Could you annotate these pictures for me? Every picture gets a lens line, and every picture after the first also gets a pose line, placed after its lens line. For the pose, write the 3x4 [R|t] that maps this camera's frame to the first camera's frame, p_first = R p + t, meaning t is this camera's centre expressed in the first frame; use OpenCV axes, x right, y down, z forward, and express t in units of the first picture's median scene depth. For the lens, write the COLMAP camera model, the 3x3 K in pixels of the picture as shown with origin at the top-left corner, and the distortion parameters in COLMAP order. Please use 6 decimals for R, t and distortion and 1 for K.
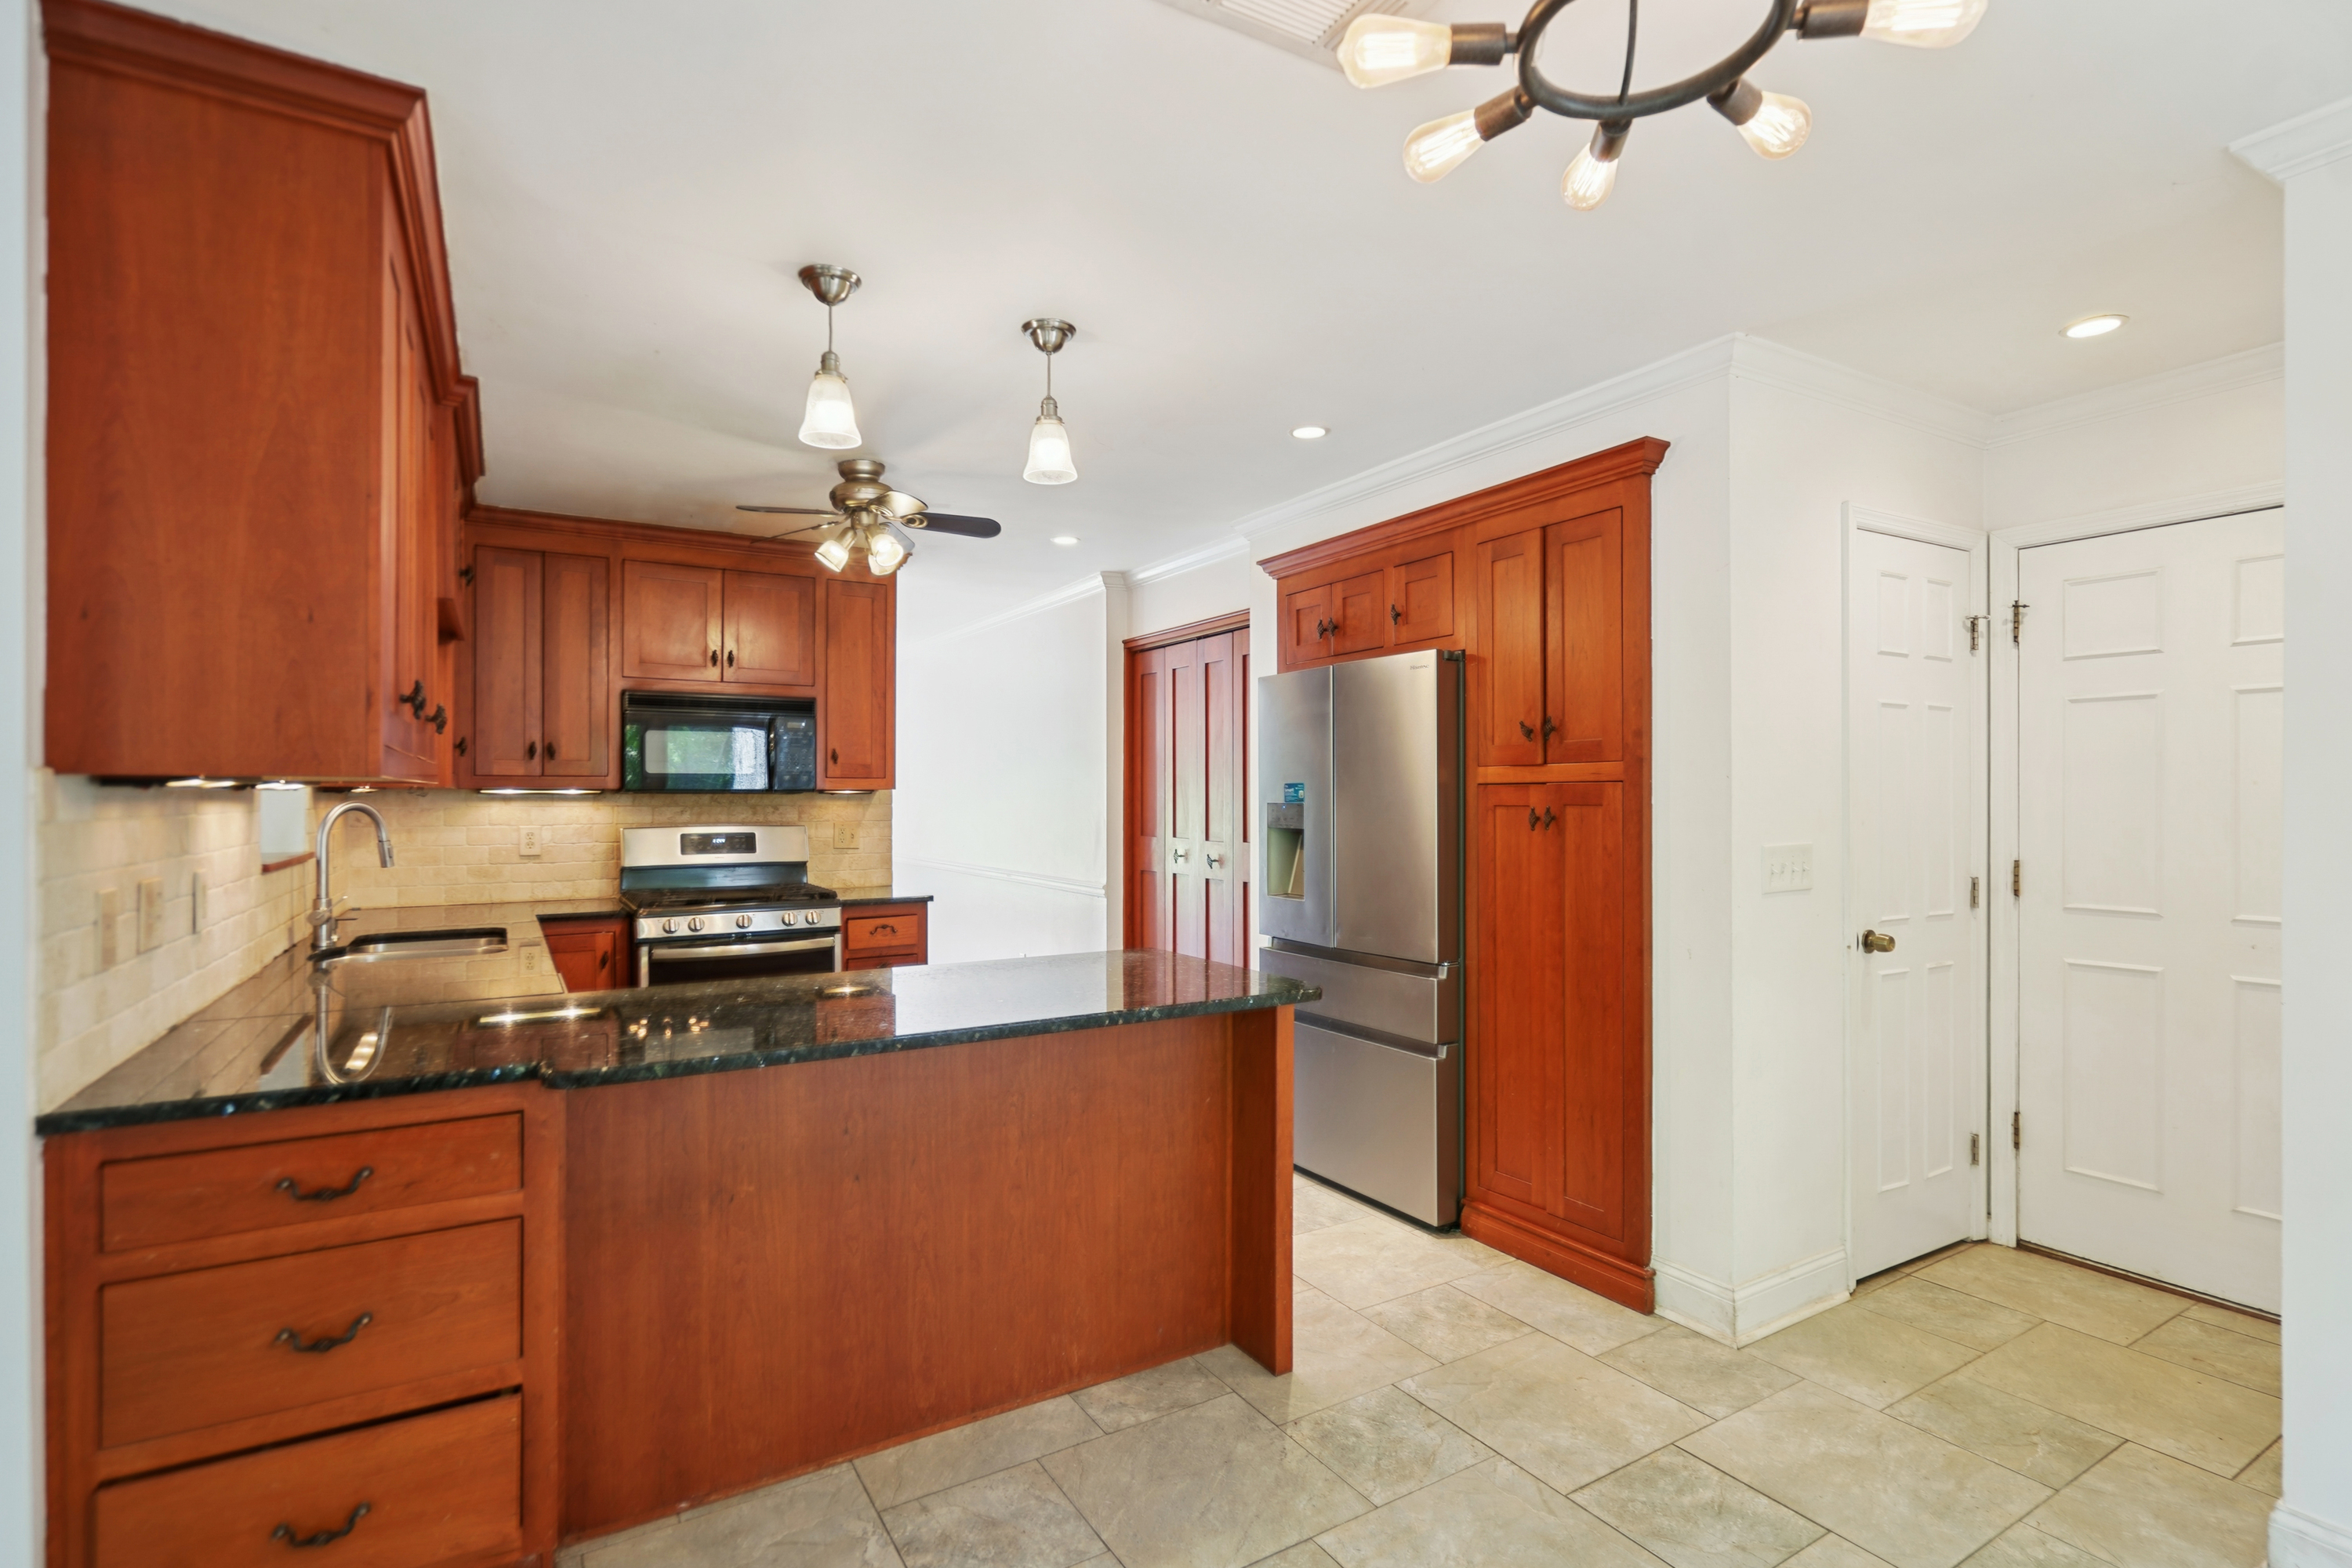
lens RADIAL K [[1126.5, 0, 1201.5], [0, 1126.5, 788.8], [0, 0, 1]] dist [-0.006415, 0.002962]
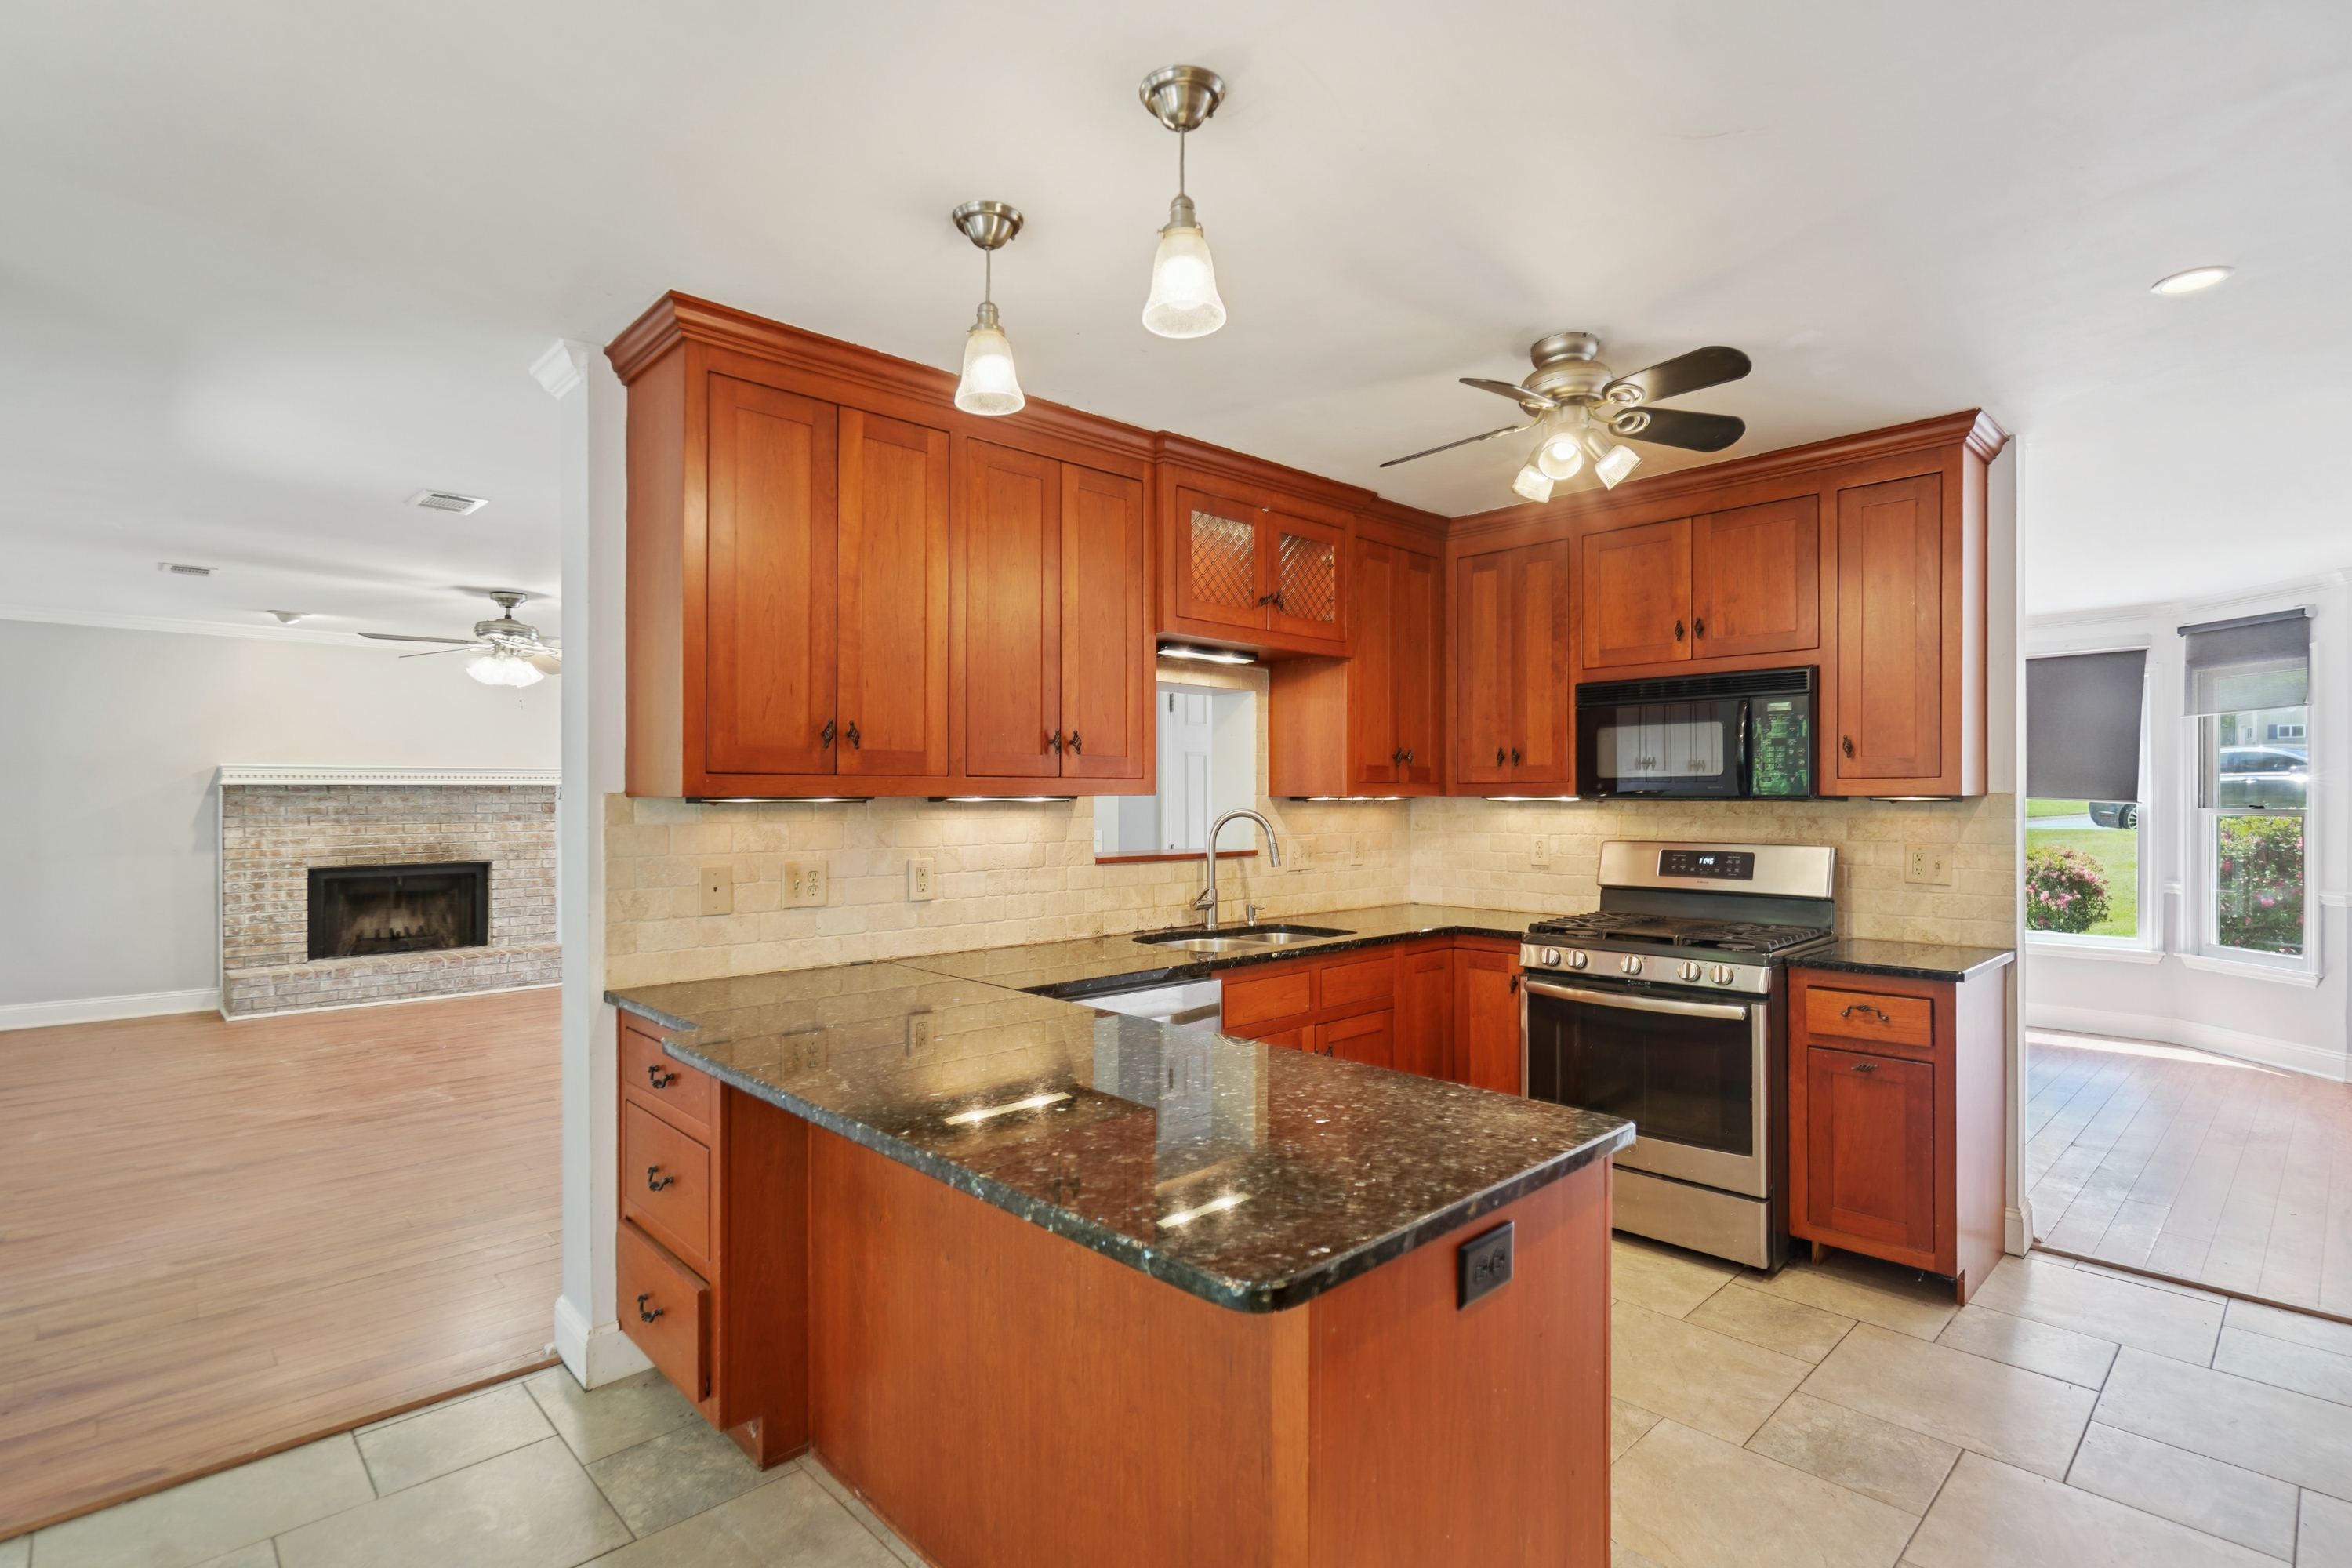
lens RADIAL K [[1126.5, 0, 1162.1], [0, 1126.5, 796.2], [0, 0, 1]] dist [-0.006415, 0.002962]
pose [[0.192646, -0.000893, -0.981268, 0.400840], [0.008019, 0.999968, 0.000664, -0.004124], [0.981236, -0.007997, 0.192647, 0.701664]]
